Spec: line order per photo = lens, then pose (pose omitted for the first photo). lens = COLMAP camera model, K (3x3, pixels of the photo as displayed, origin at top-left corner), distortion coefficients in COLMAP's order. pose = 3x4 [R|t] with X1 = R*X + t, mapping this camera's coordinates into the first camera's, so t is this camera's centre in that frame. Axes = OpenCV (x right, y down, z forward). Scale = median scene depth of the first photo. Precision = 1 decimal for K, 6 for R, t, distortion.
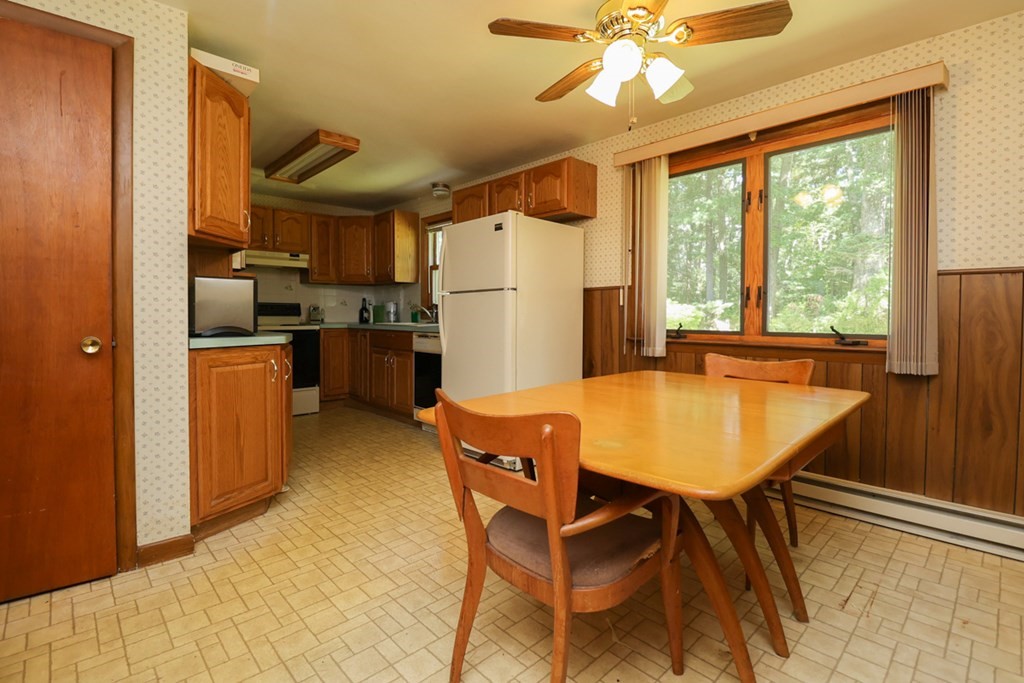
lens RADIAL K [[473.7, 0, 520.7], [0, 473.7, 322.8], [0, 0, 1]] dist [-0.000245, -0.013504]
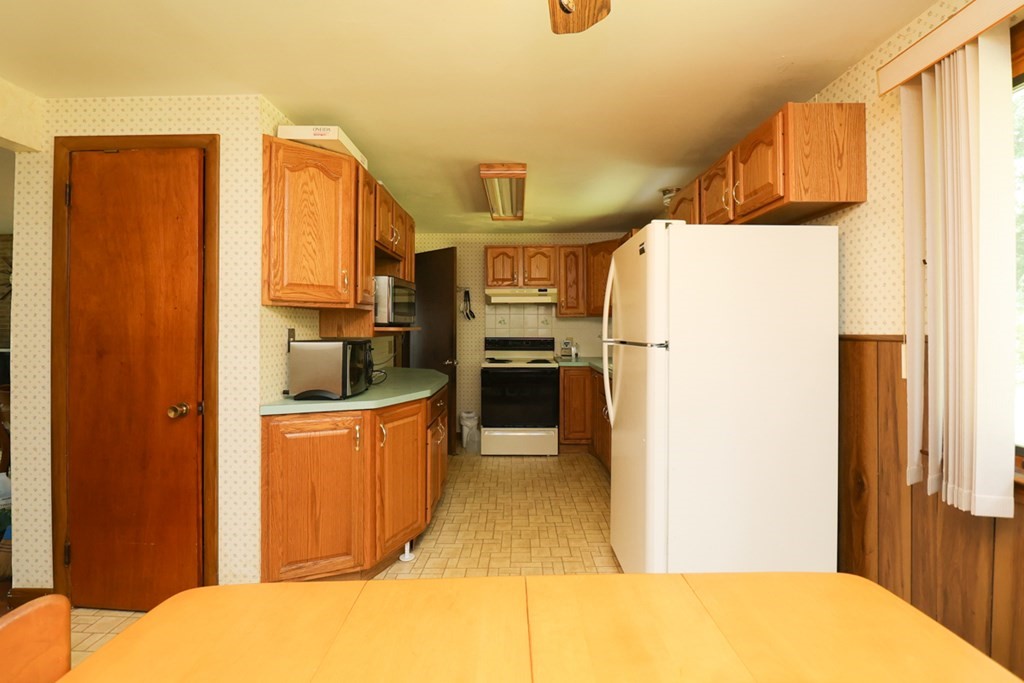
lens RADIAL K [[473.7, 0, 520.7], [0, 473.7, 322.8], [0, 0, 1]] dist [-0.000245, -0.013504]
pose [[0.719781, -0.009483, -0.694137, 0.257440], [-0.008690, 0.999705, -0.022668, -0.077006], [0.694147, 0.022348, 0.719486, 0.383798]]
